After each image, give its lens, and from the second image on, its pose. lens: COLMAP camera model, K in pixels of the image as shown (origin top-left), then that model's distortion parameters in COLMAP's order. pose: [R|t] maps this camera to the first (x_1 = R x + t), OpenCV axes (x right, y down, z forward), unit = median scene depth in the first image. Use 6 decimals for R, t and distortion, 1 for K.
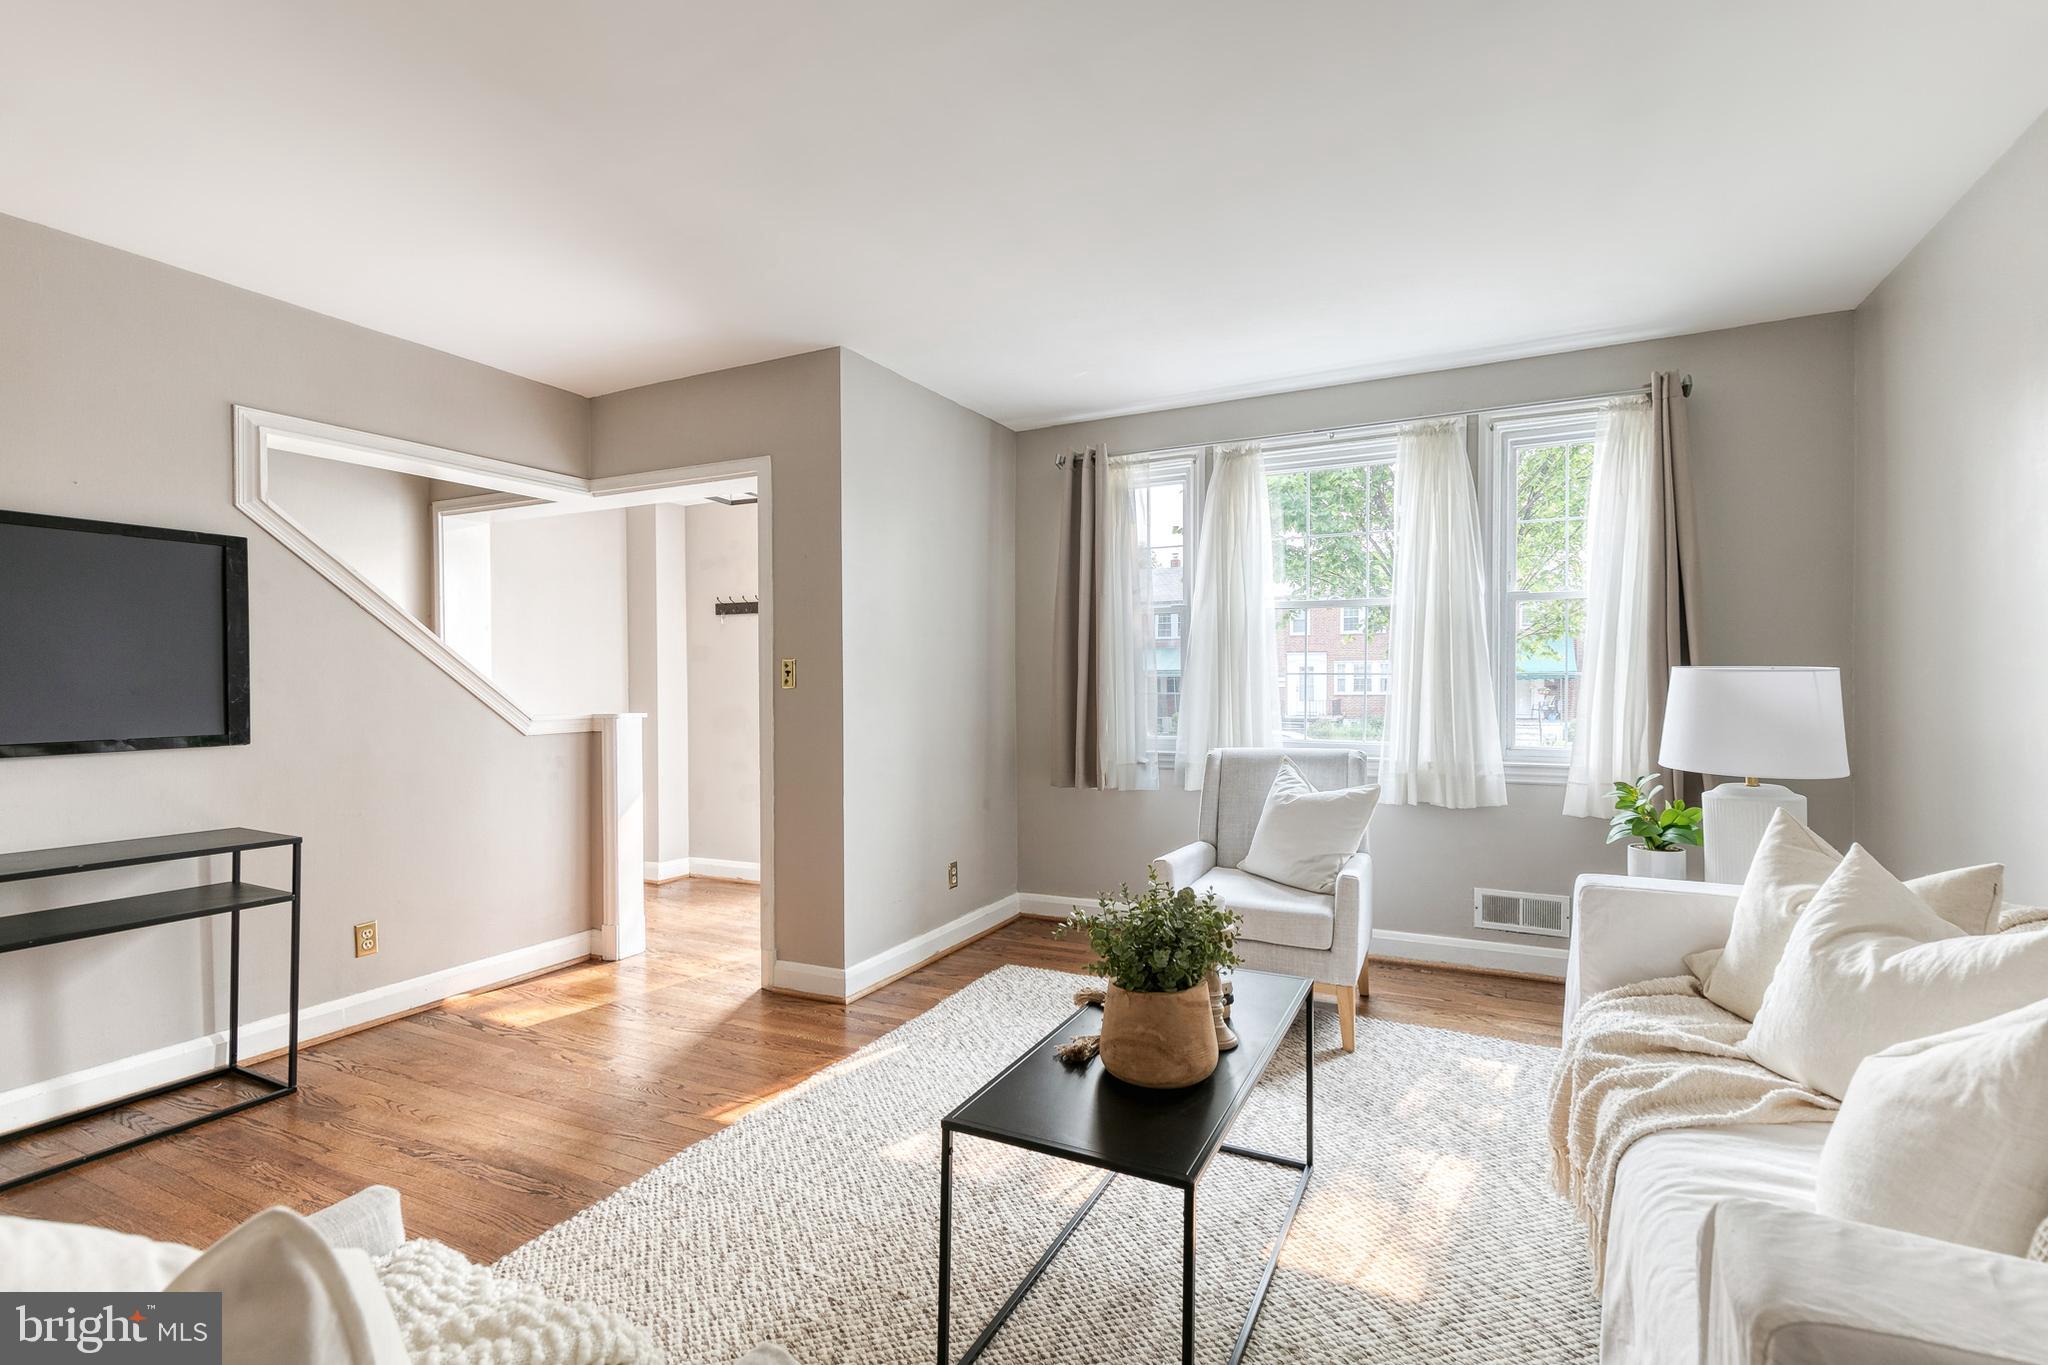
lens RADIAL K [[941.4, 0, 1031.0], [0, 941.4, 685.0], [0, 0, 1]] dist [0.014722, -0.001183]
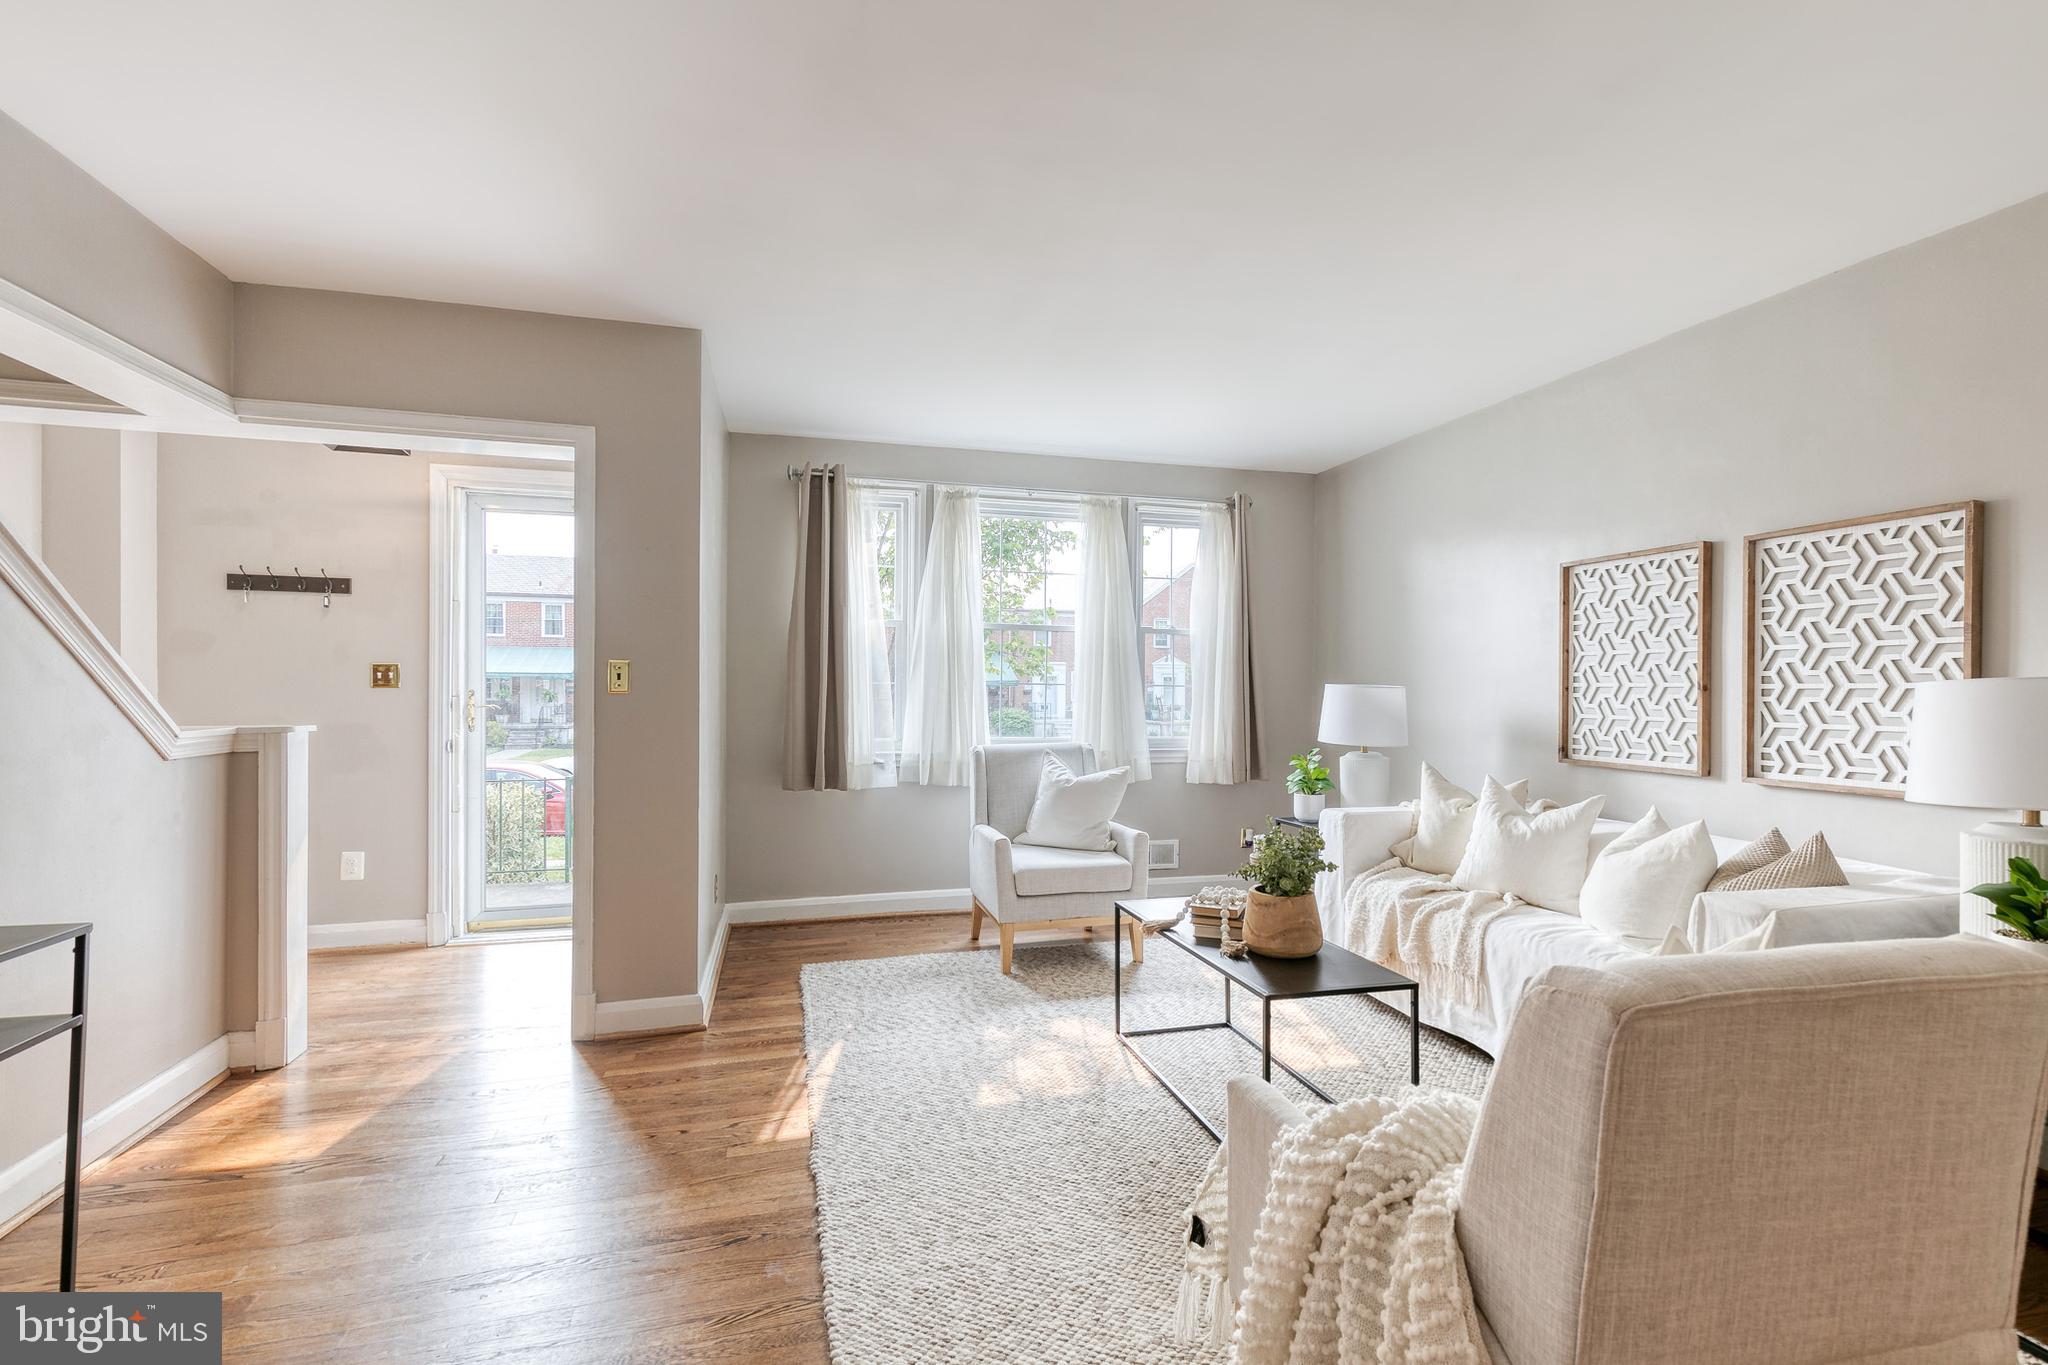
lens RADIAL K [[941.4, 0, 1041.2], [0, 941.4, 686.9], [0, 0, 1]] dist [0.014722, -0.001183]
pose [[0.738617, 0.010325, 0.674047, -0.539607], [-0.006614, 0.999946, -0.008070, 0.002065], [-0.674093, 0.001503, 0.738645, 0.071463]]
